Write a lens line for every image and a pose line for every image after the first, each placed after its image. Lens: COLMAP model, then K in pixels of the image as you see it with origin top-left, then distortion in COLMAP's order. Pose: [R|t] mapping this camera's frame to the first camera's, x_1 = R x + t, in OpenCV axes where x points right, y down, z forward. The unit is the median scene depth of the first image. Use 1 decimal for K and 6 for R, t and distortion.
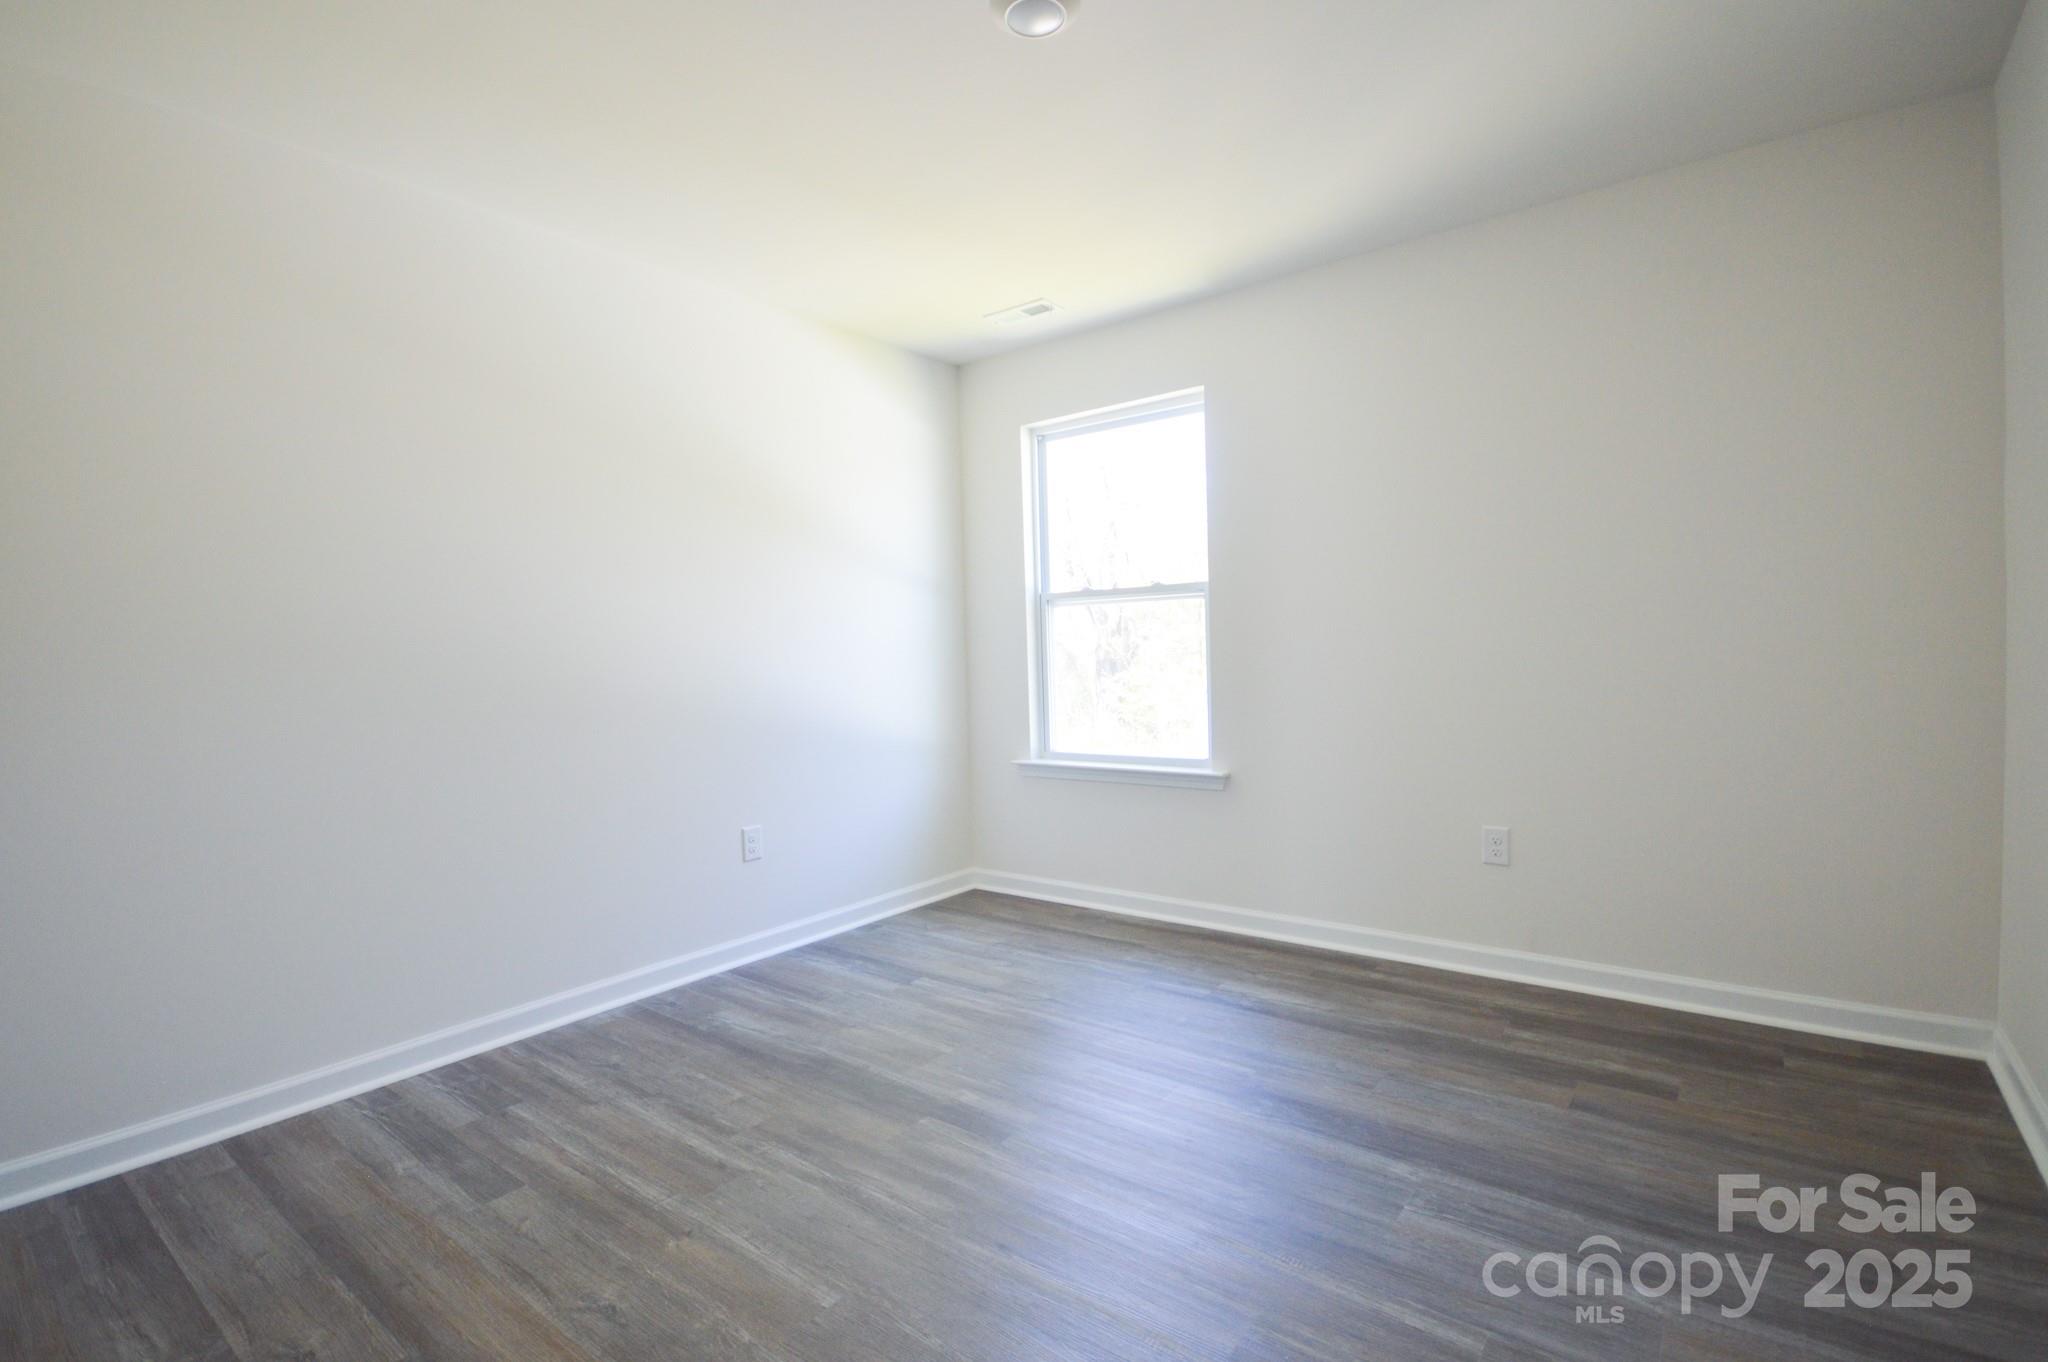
lens RADIAL K [[956.5, 0, 1024.0], [0, 956.5, 681.0], [0, 0, 1]] dist [0.000322, -0.000715]
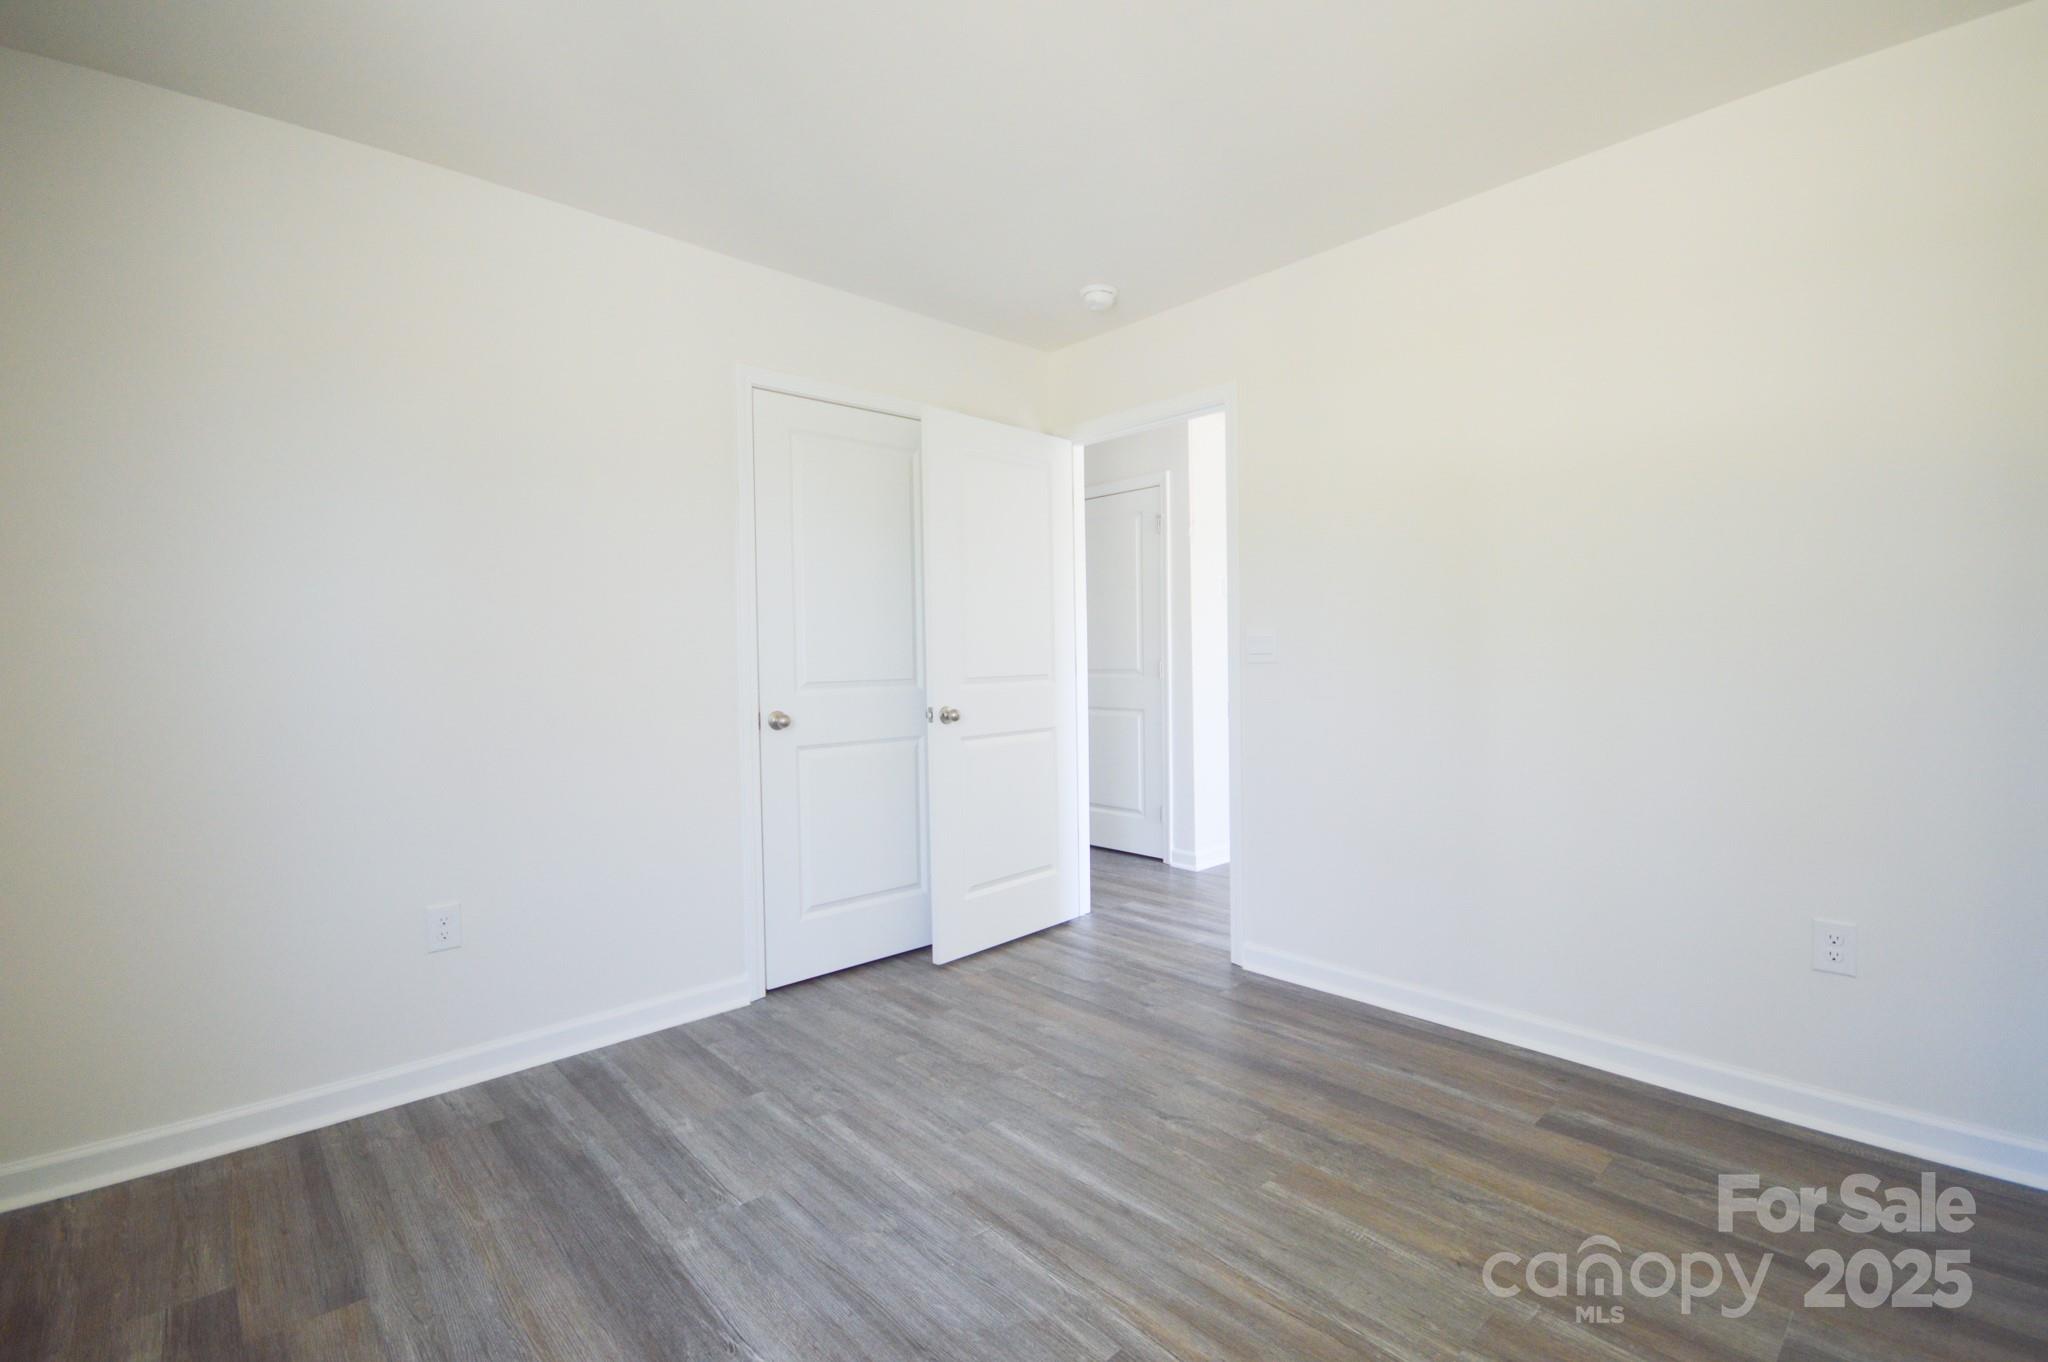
lens RADIAL K [[910.2, 0, 1019.0], [0, 910.2, 678.1], [0, 0, 1]] dist [-0.001701, -0.001143]
pose [[-0.984720, 0.042819, 0.168797, -0.054409], [0.051911, 0.997408, 0.049823, -0.034150], [-0.166226, 0.057824, -0.984391, 1.048434]]
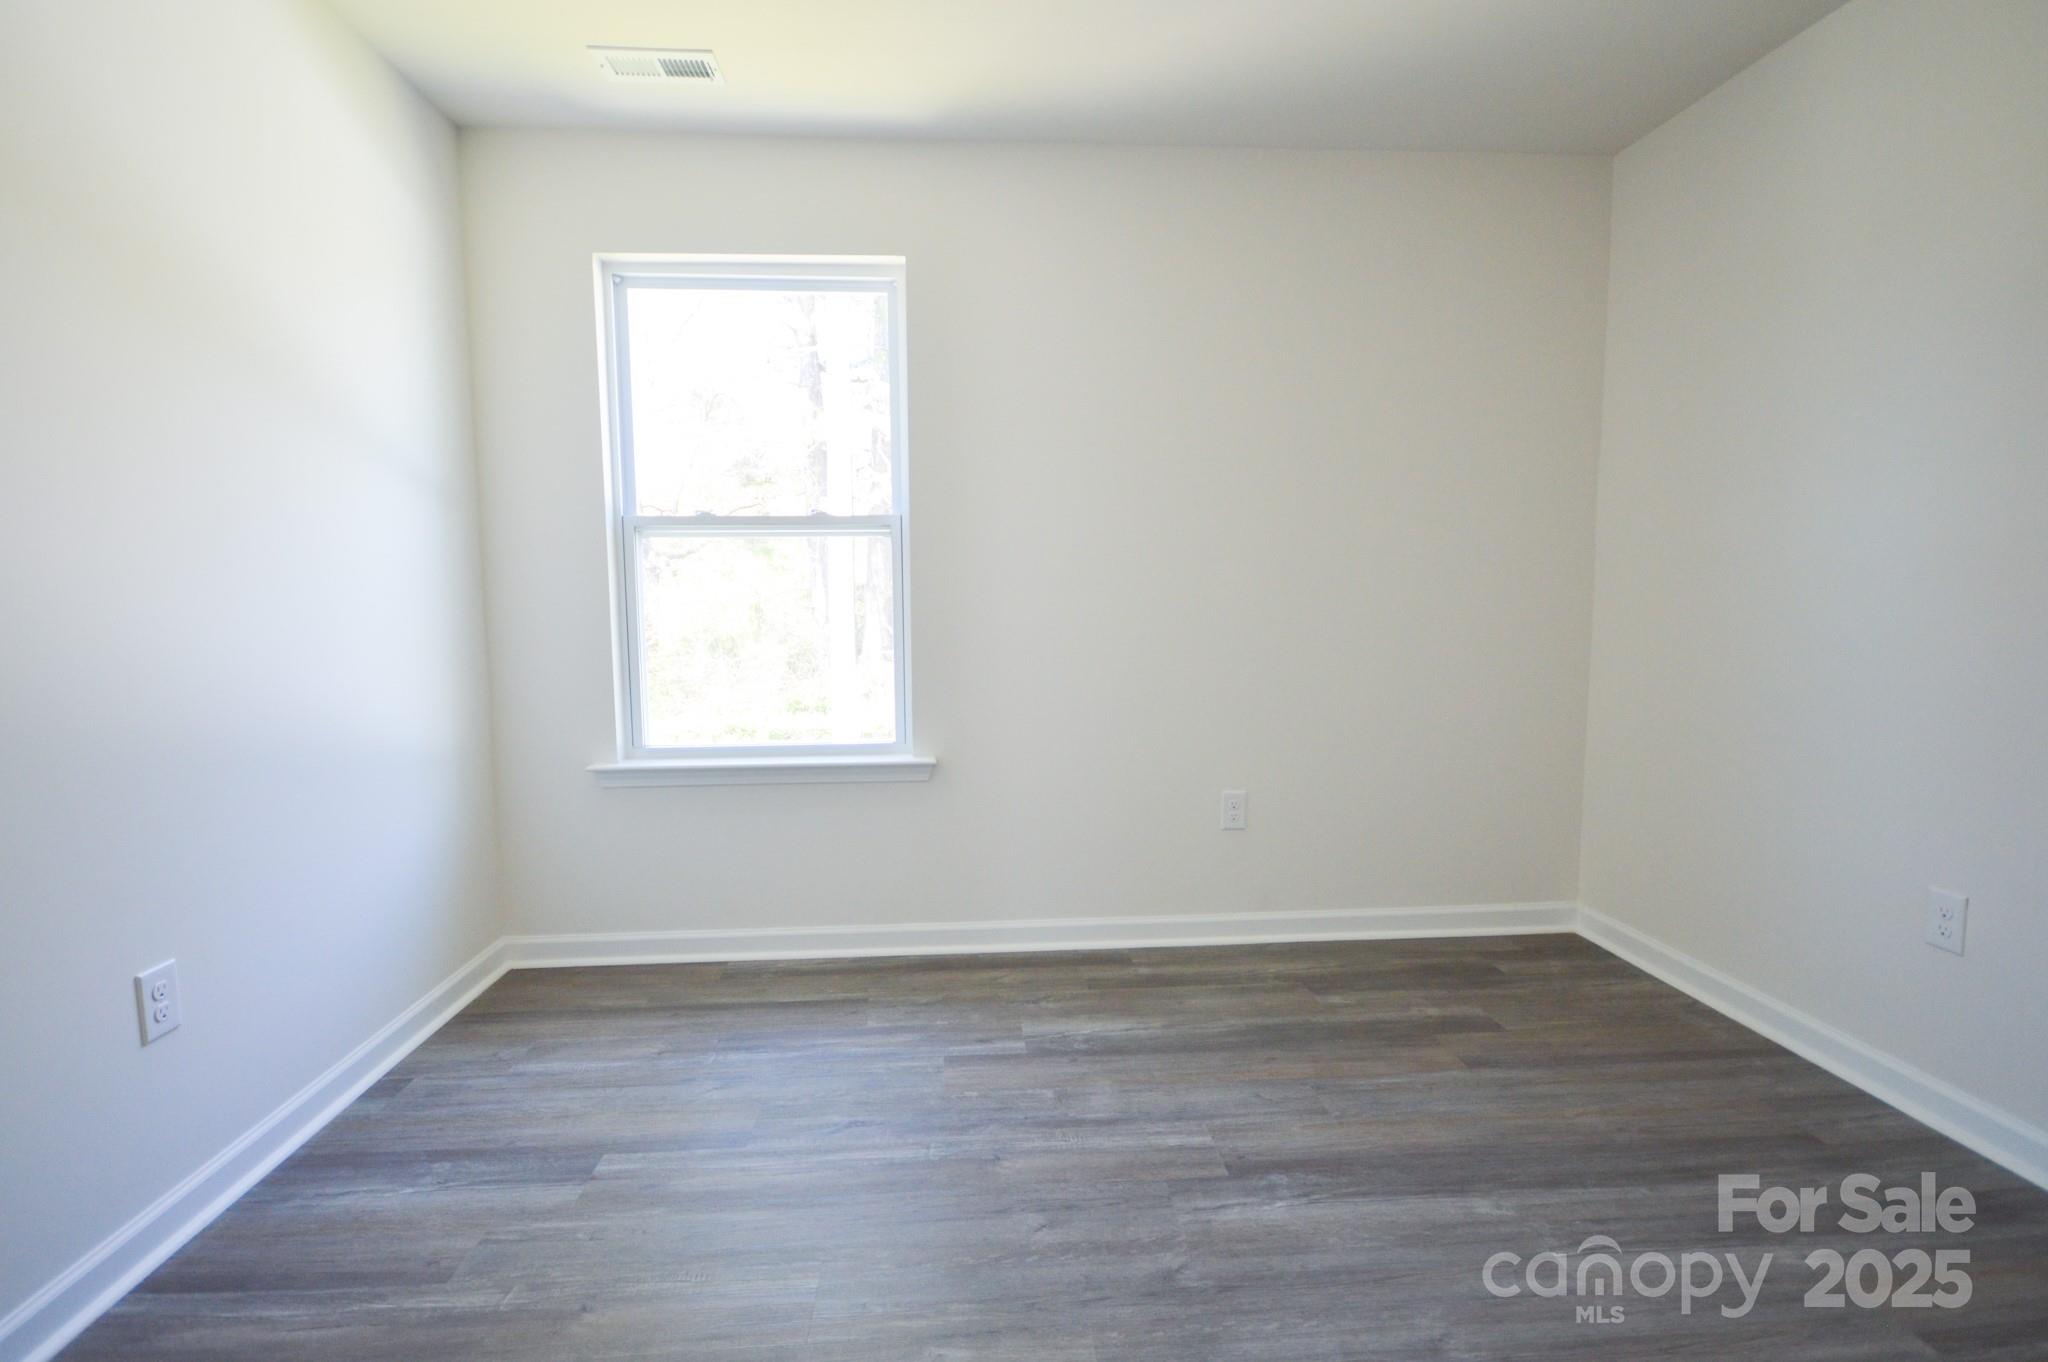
lens RADIAL K [[949.4, 0, 1023.2], [0, 949.4, 684.6], [0, 0, 1]] dist [-0.001315, -0.001097]
pose [[0.741221, -0.036024, 0.670294, -0.280001], [0.006622, 0.998903, 0.046362, -0.001947], [-0.671229, -0.029926, 0.740646, 0.389369]]
